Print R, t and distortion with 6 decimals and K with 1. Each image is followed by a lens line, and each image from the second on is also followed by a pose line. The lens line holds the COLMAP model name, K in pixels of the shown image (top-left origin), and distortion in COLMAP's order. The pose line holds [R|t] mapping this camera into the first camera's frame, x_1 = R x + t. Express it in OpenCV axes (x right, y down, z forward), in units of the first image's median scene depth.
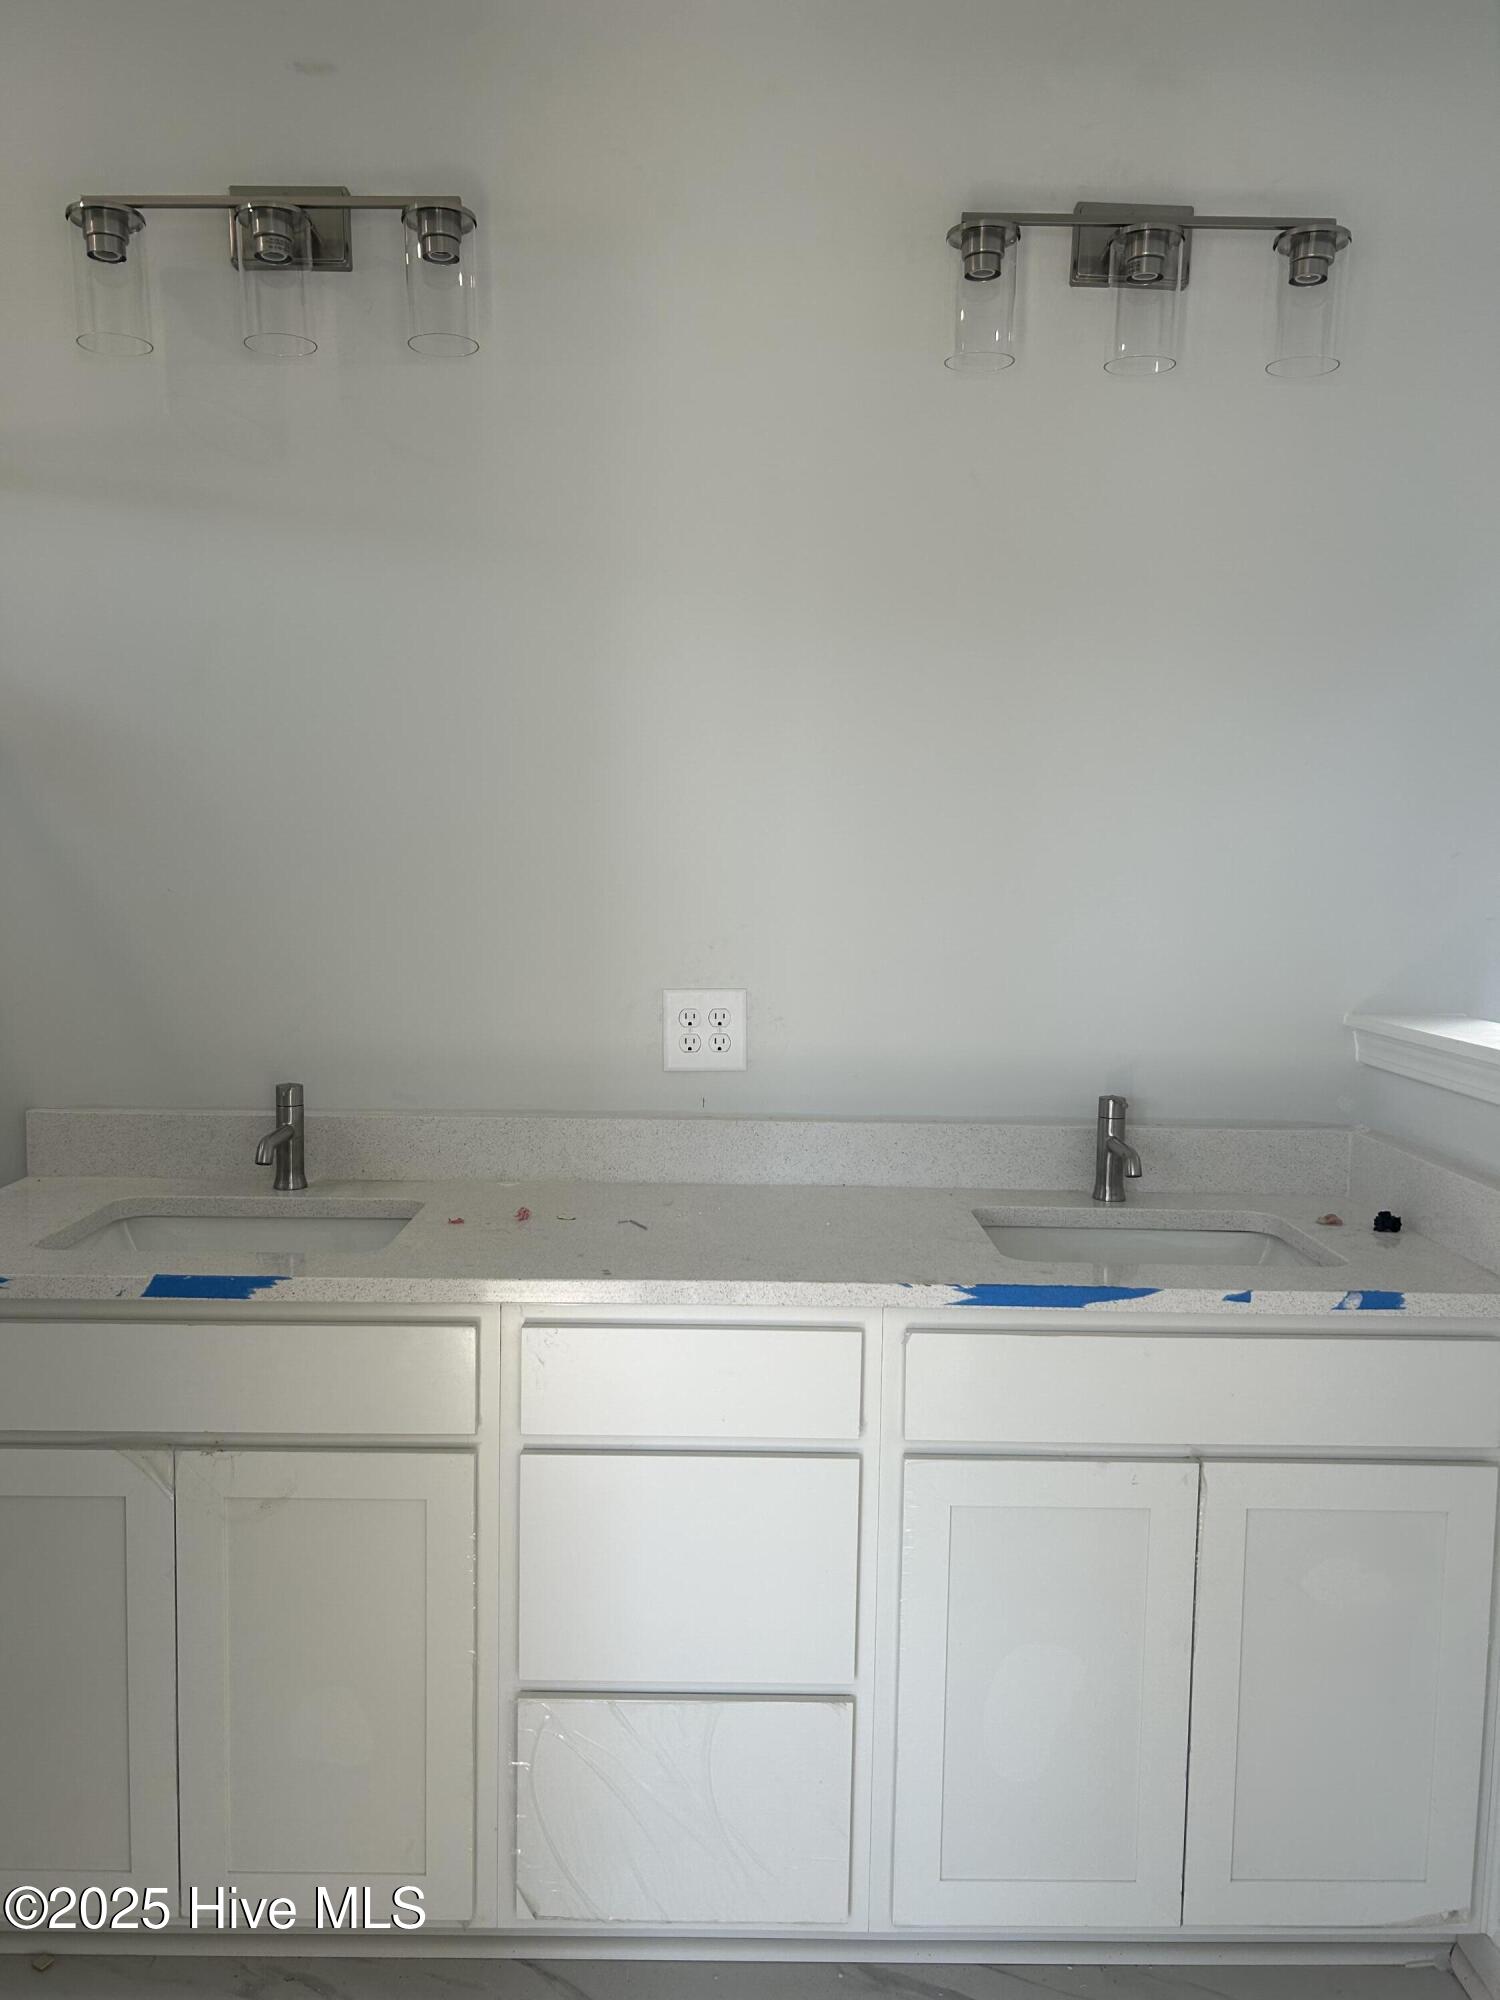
lens RADIAL K [[1527.1, 0, 752.8], [0, 1527.1, 998.6], [0, 0, 1]] dist [0.023451, -0.000446]
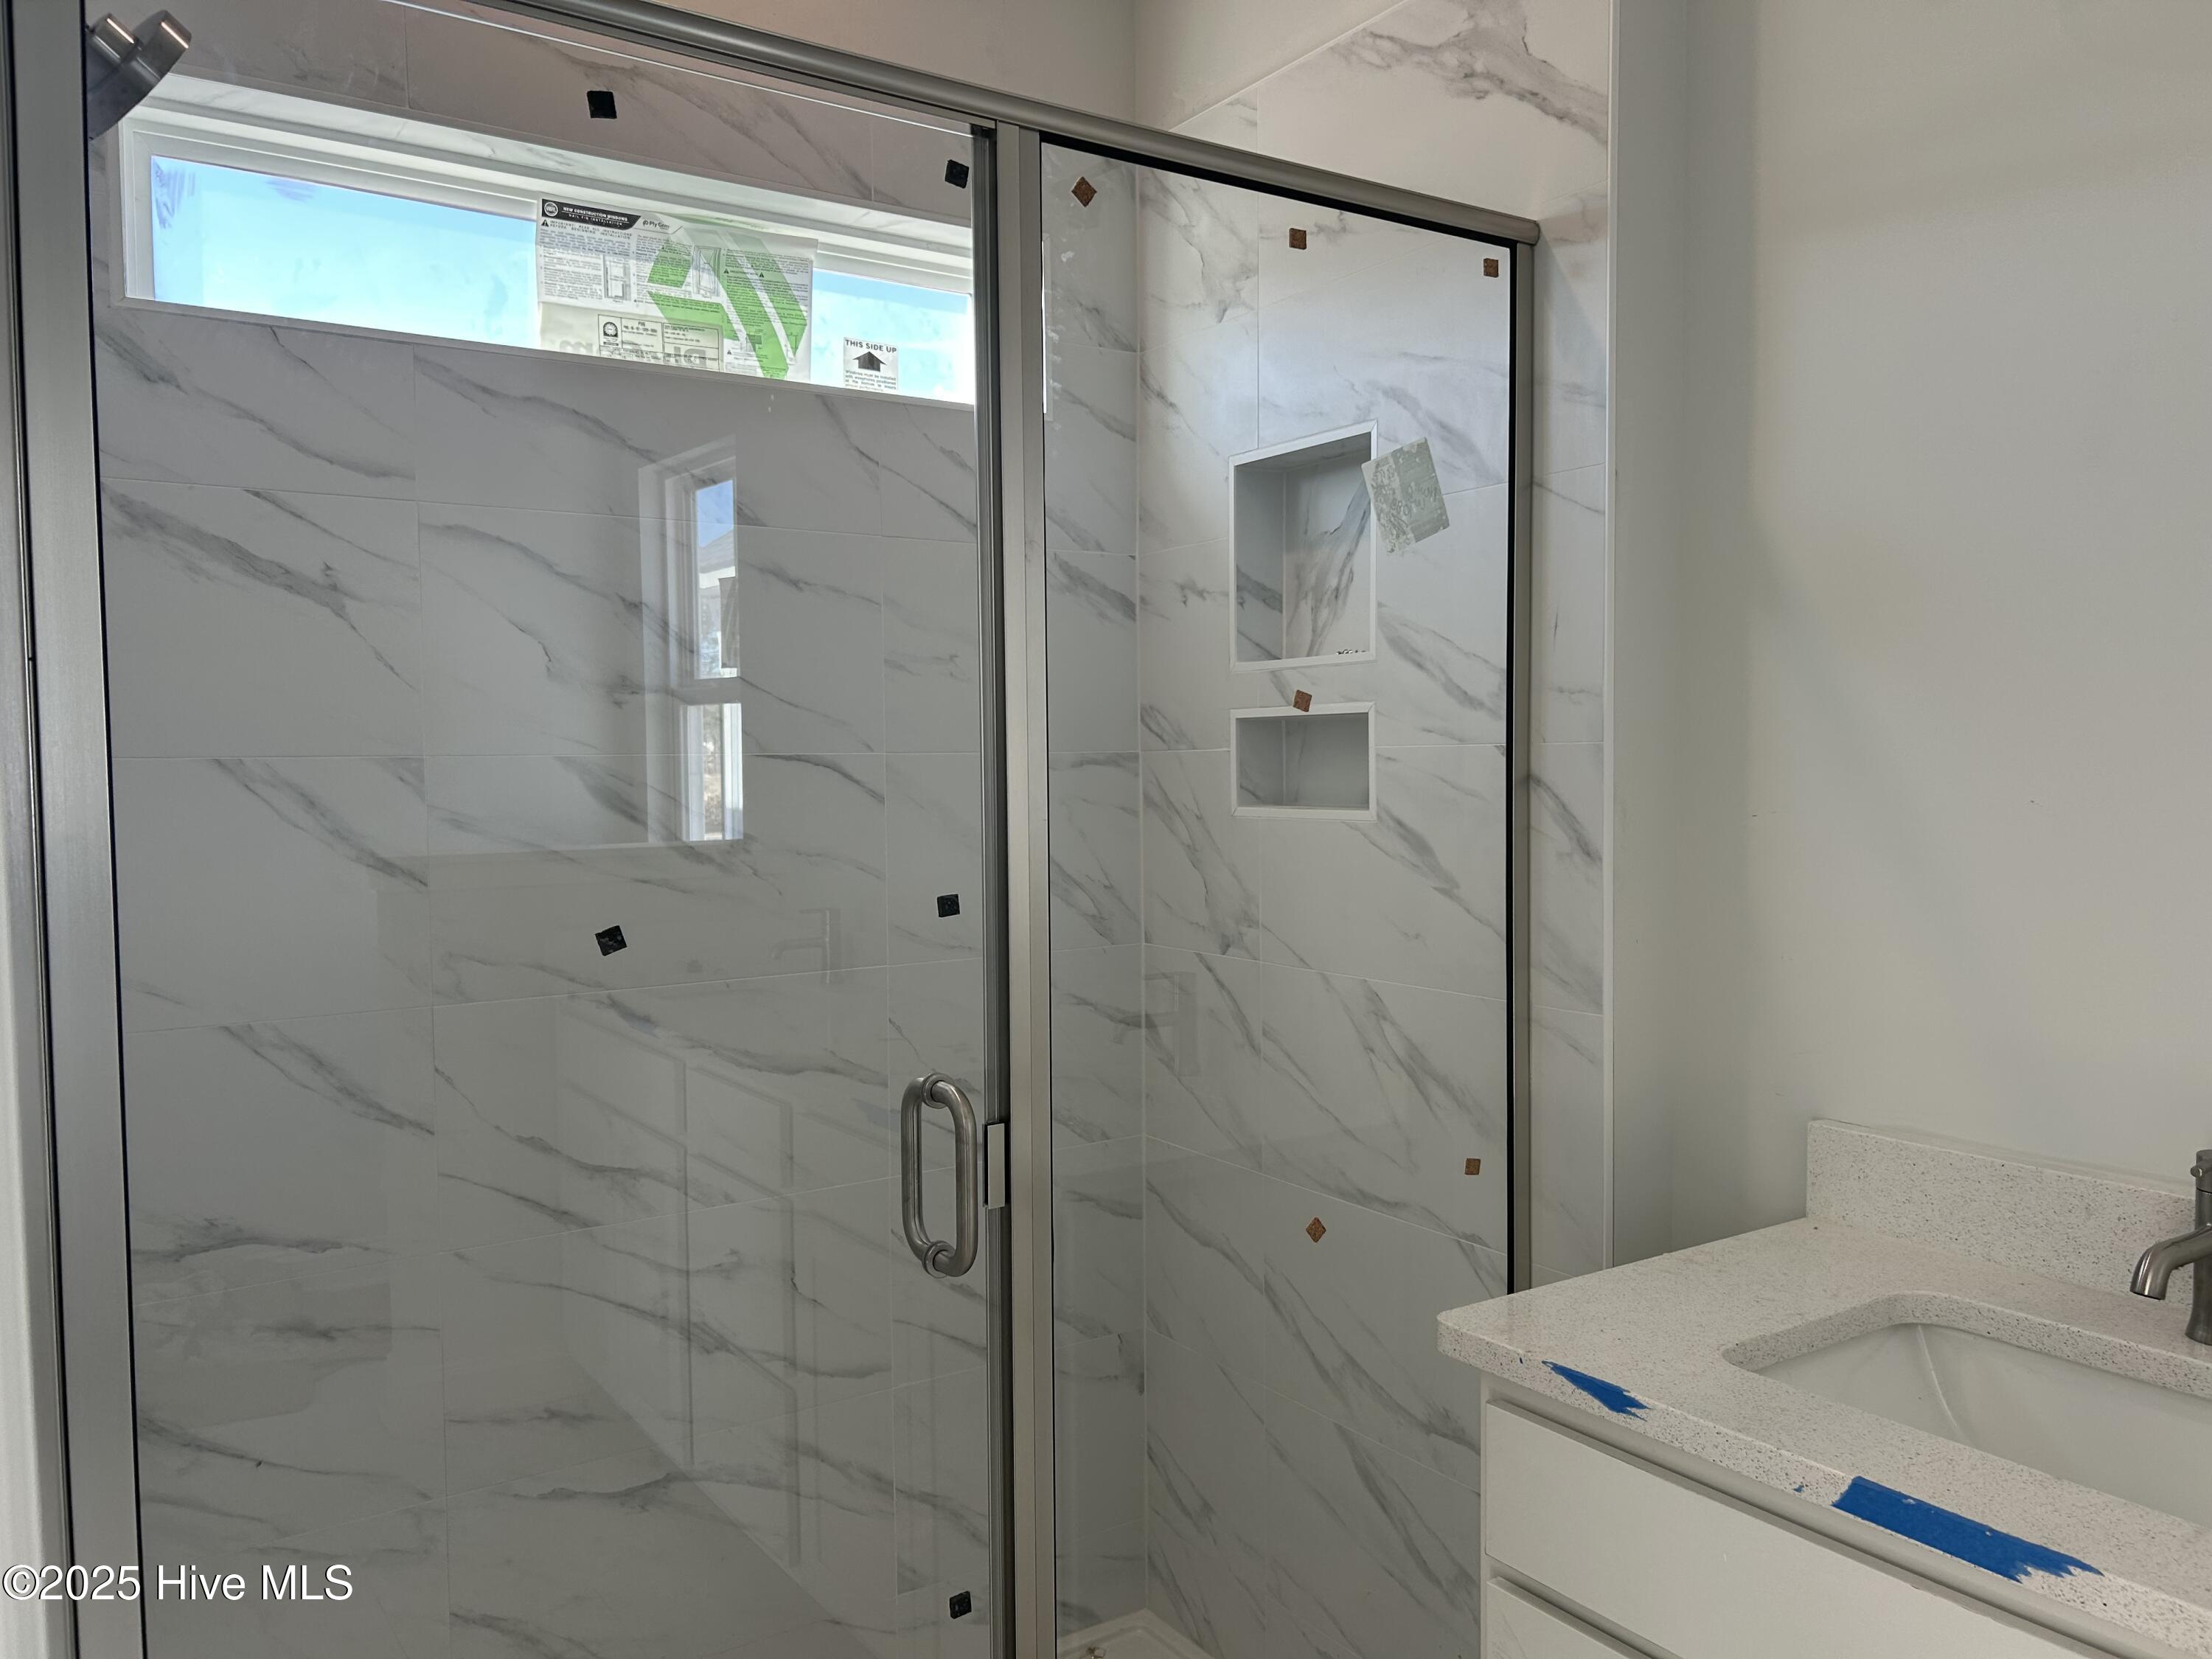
lens RADIAL K [[1689.0, 0, 1090.9], [0, 1689.0, 824.6], [0, 0, 1]] dist [0.023451, -0.000446]
pose [[0.538438, 0.014610, -0.842538, -0.005440], [-0.049693, 0.998660, -0.014440, -0.042894], [0.841198, 0.049643, 0.538443, 0.394753]]
